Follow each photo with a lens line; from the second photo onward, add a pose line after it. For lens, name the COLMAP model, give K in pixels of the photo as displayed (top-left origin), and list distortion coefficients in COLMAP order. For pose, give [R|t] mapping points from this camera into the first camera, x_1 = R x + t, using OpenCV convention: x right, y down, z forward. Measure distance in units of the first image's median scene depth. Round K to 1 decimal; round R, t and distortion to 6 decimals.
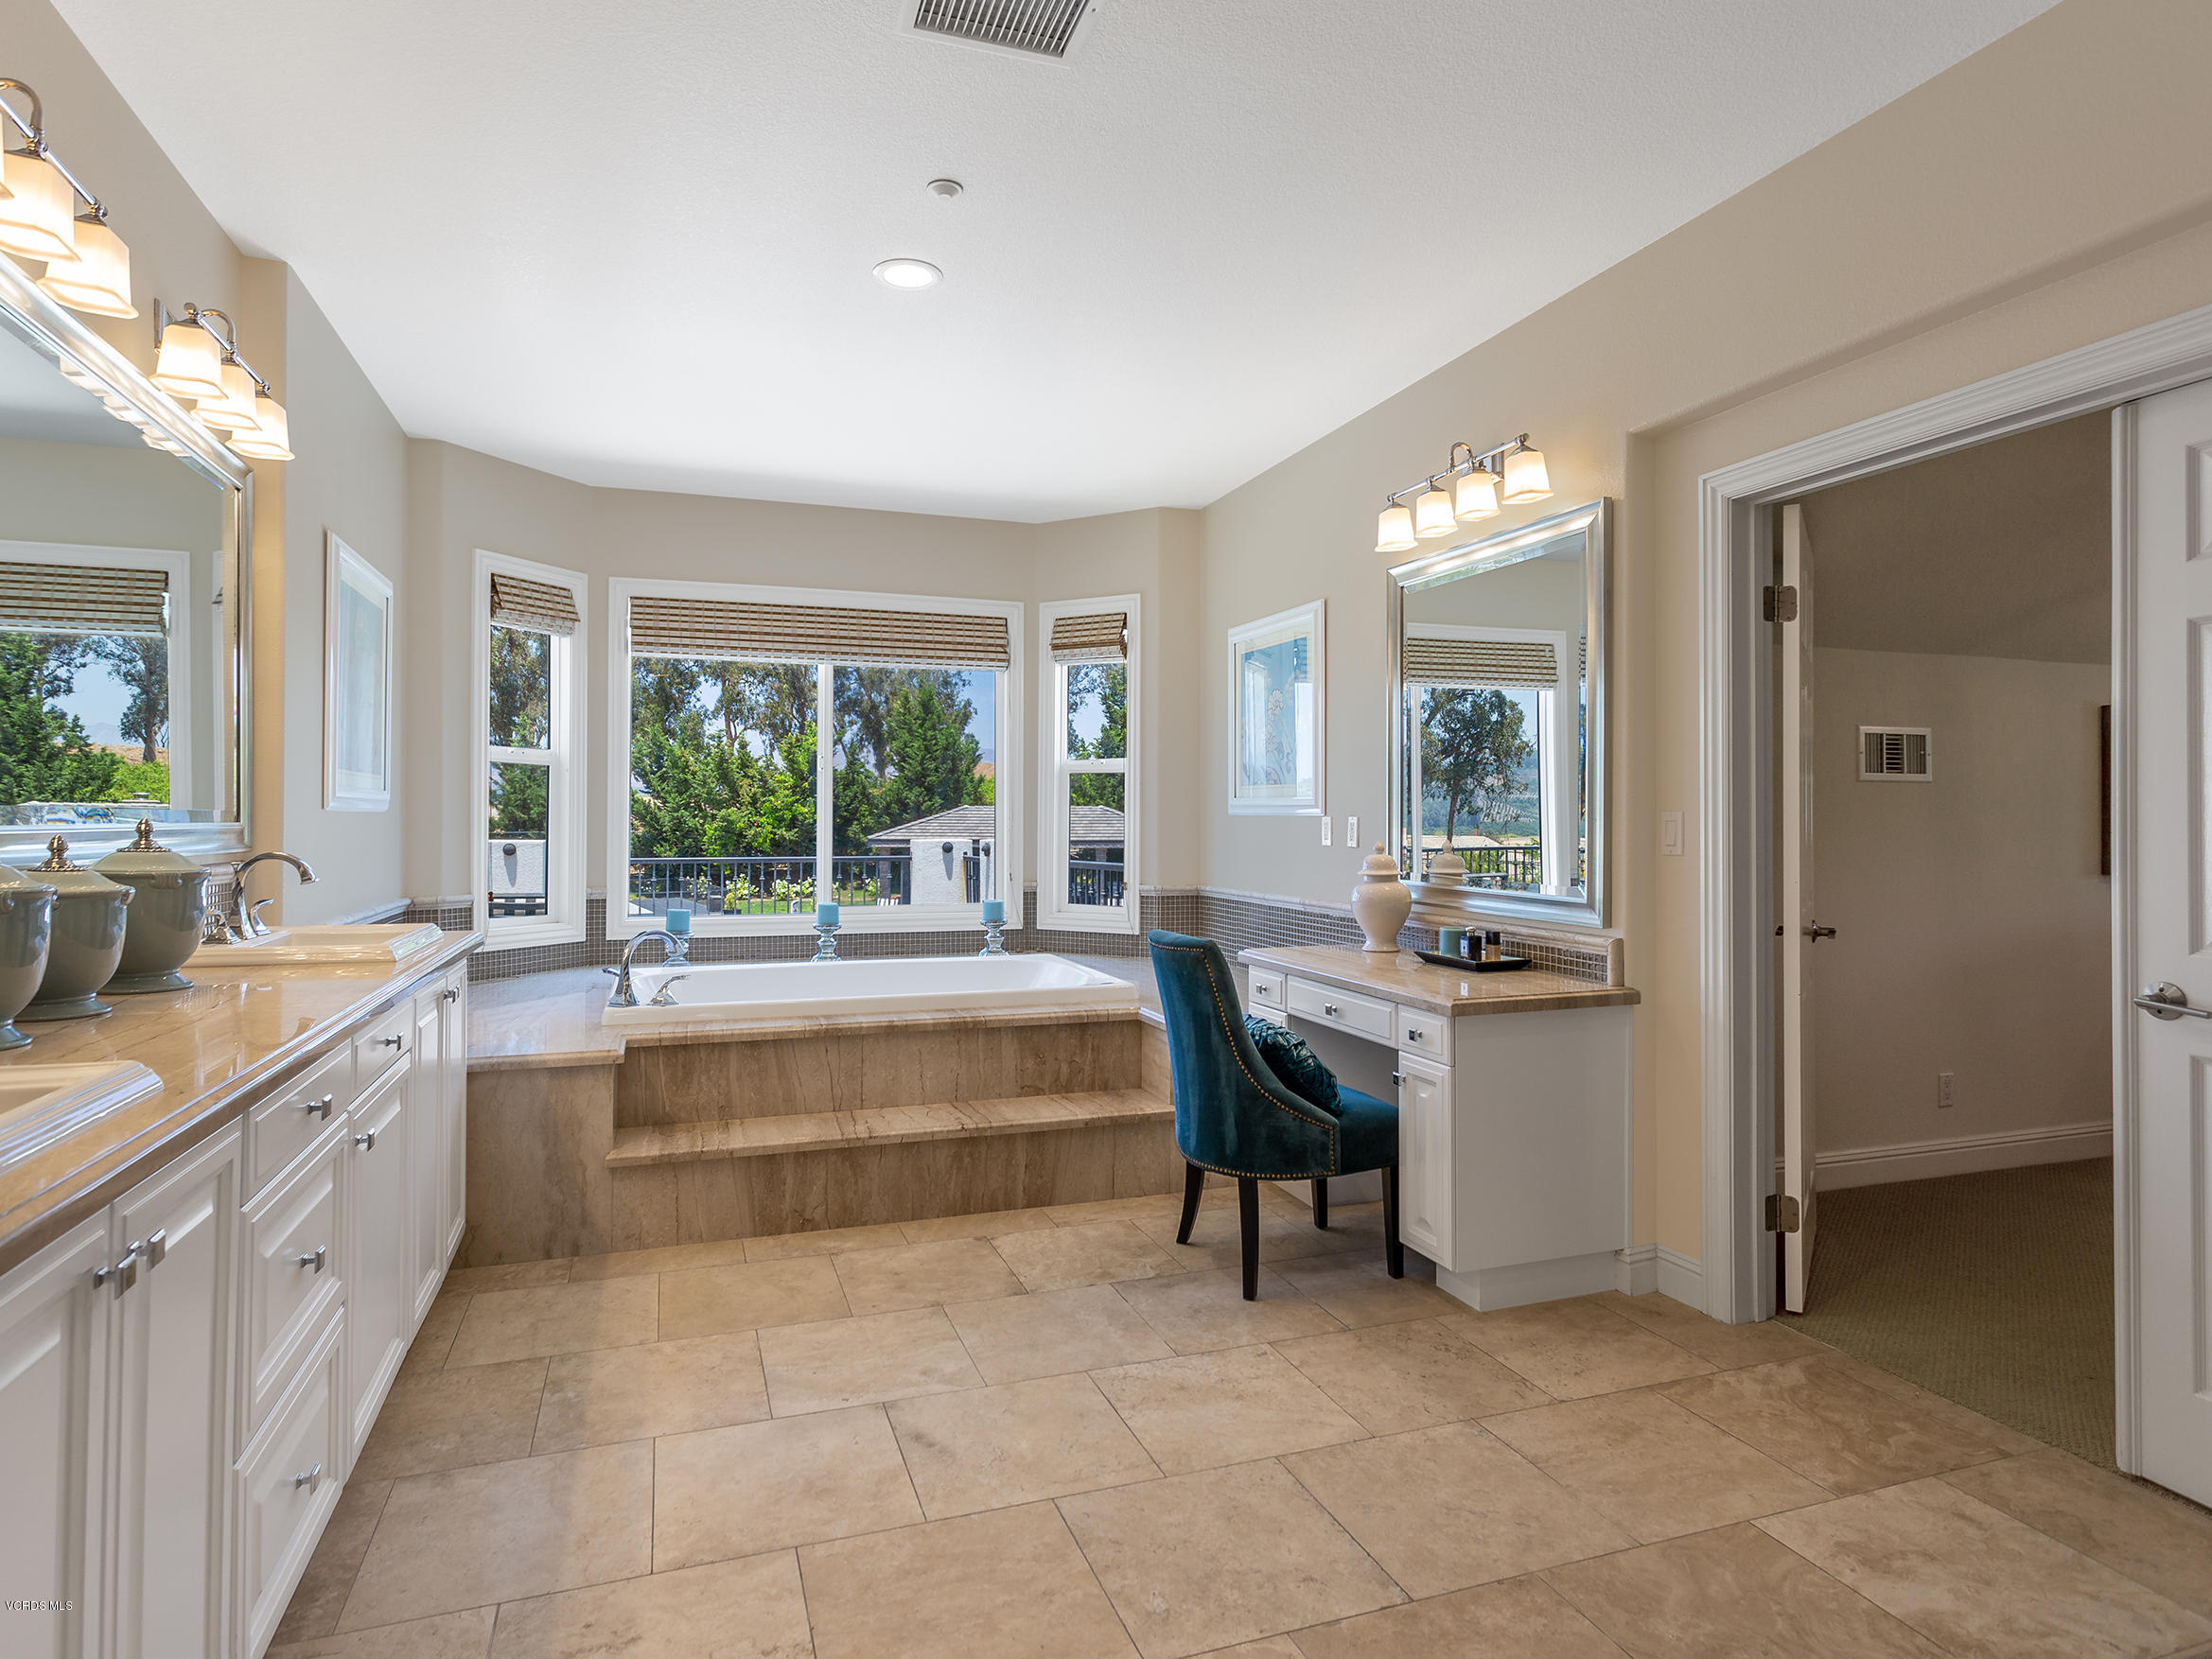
lens RADIAL K [[1205.0, 0, 1106.0], [0, 1205.0, 829.5], [0, 0, 1]] dist [0.000548, 0.000411]
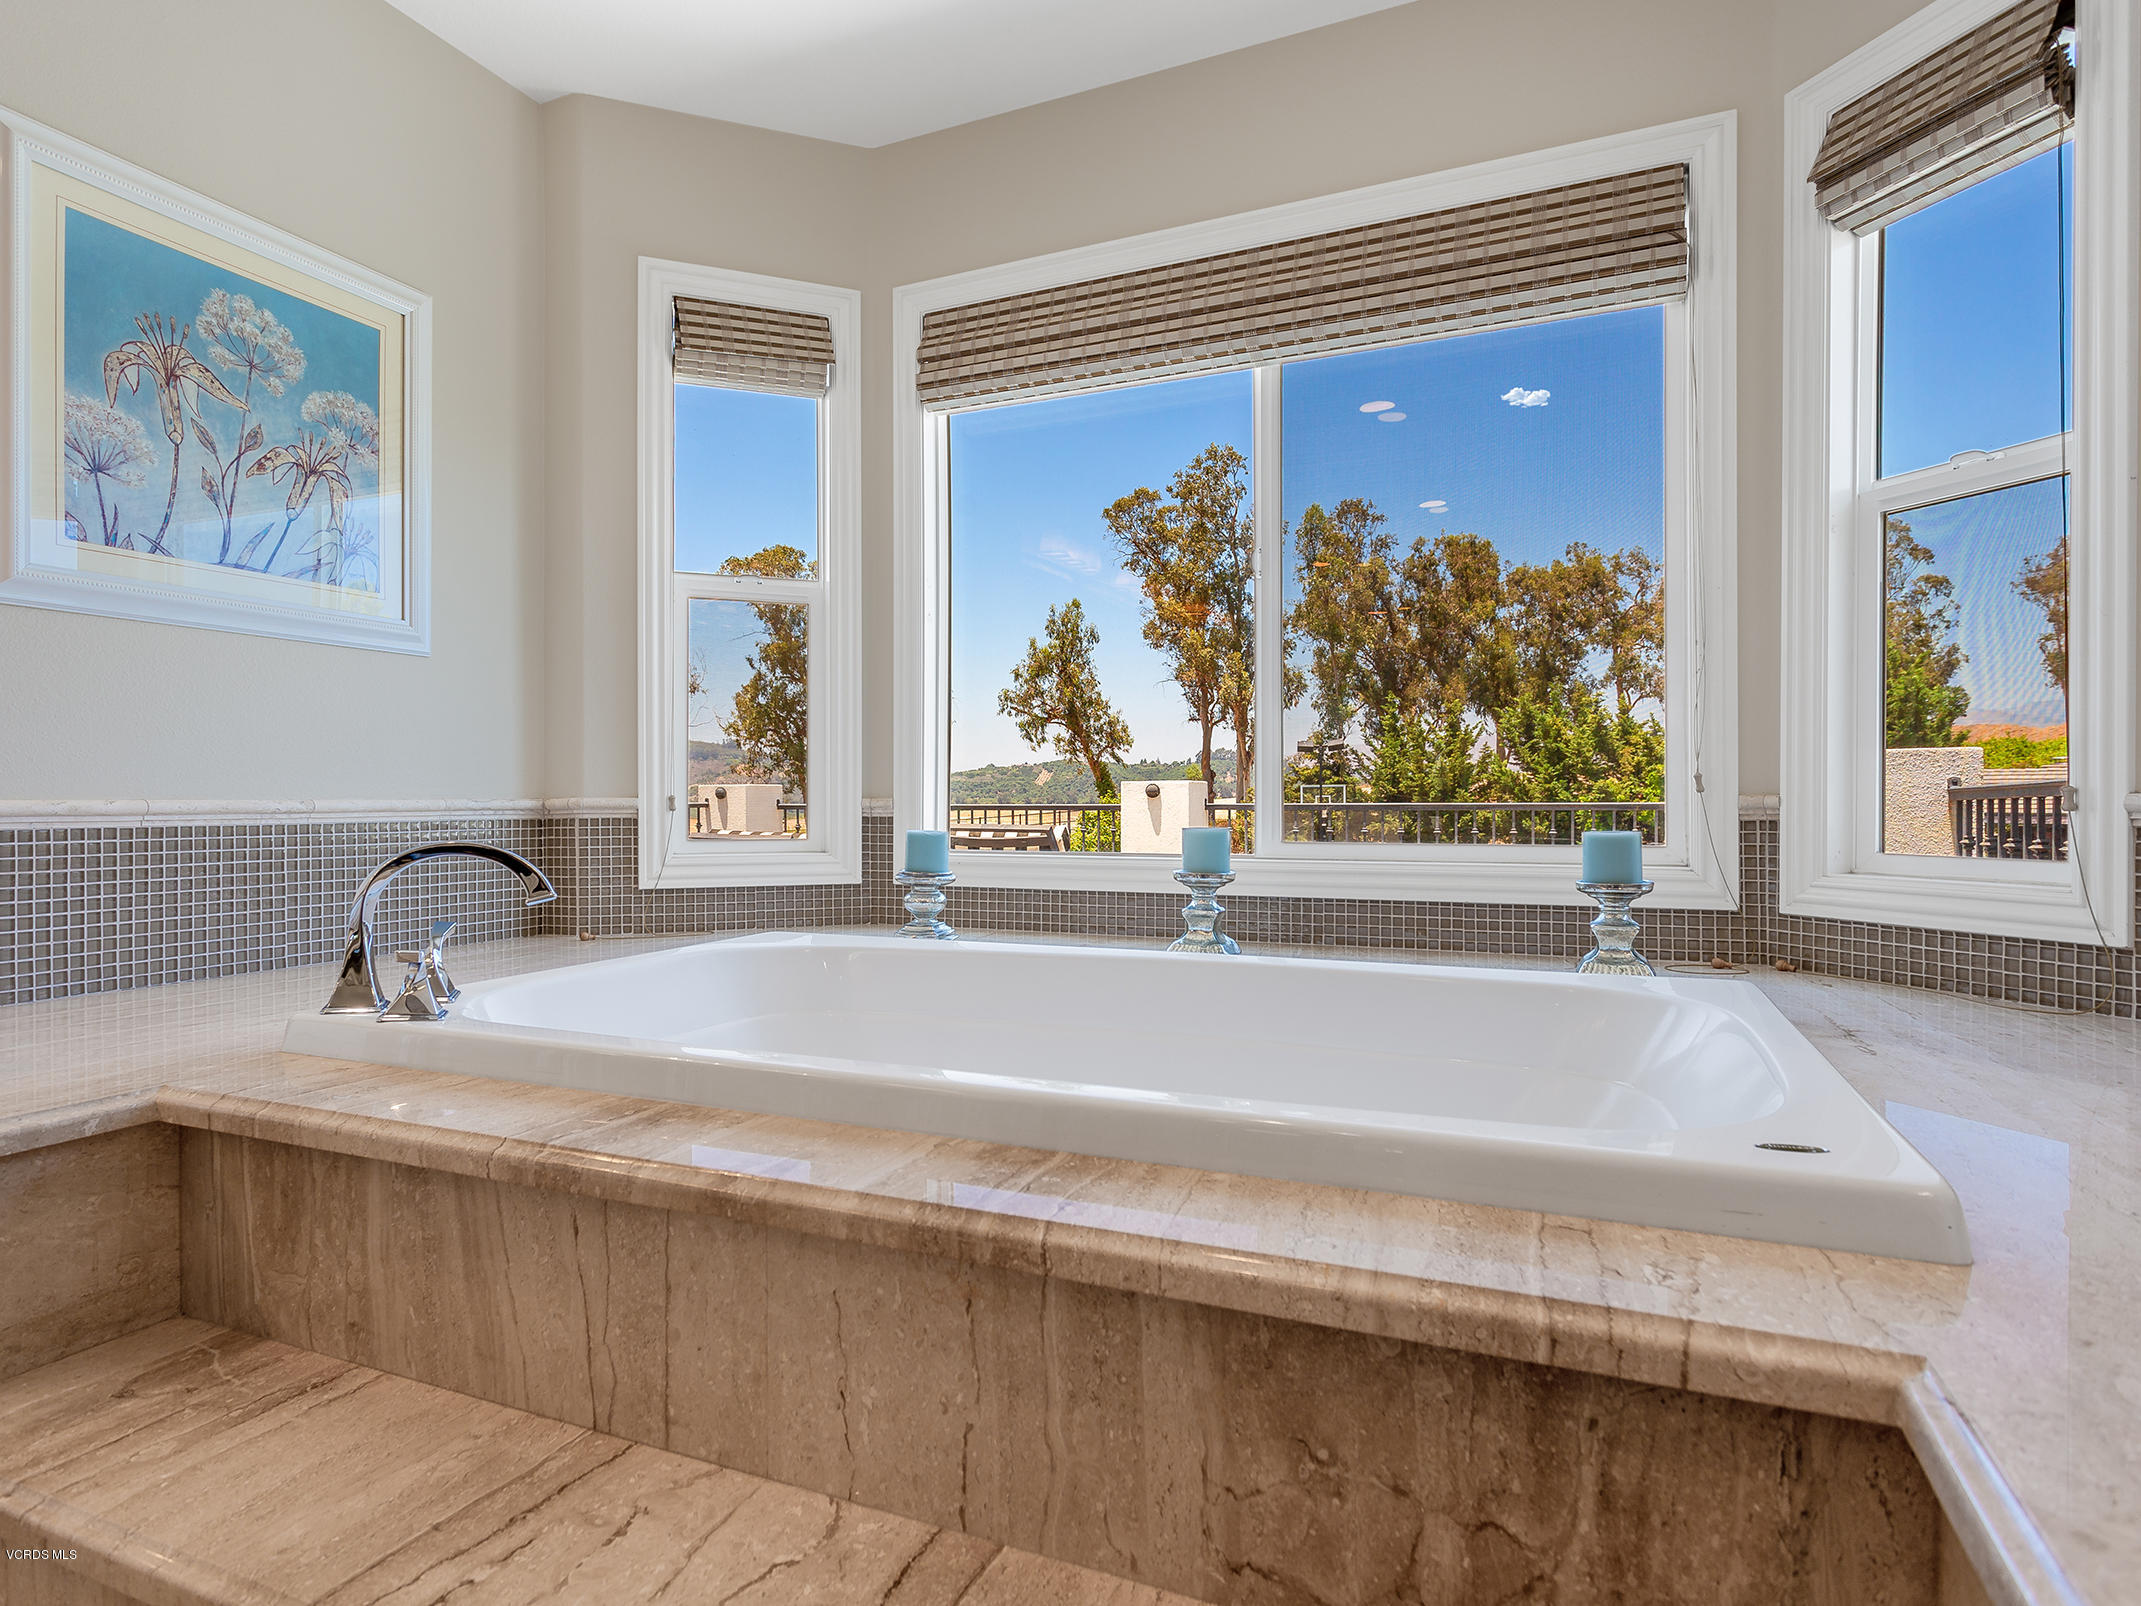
lens RADIAL K [[1106.5, 0, 1063.5], [0, 1106.5, 814.3], [0, 0, 1]] dist [0.000251, 0.001611]
pose [[0.695878, -0.004905, -0.718144, 0.041504], [0.005194, 0.999985, -0.001796, 0.049938], [0.718142, -0.002480, 0.695893, 0.579343]]
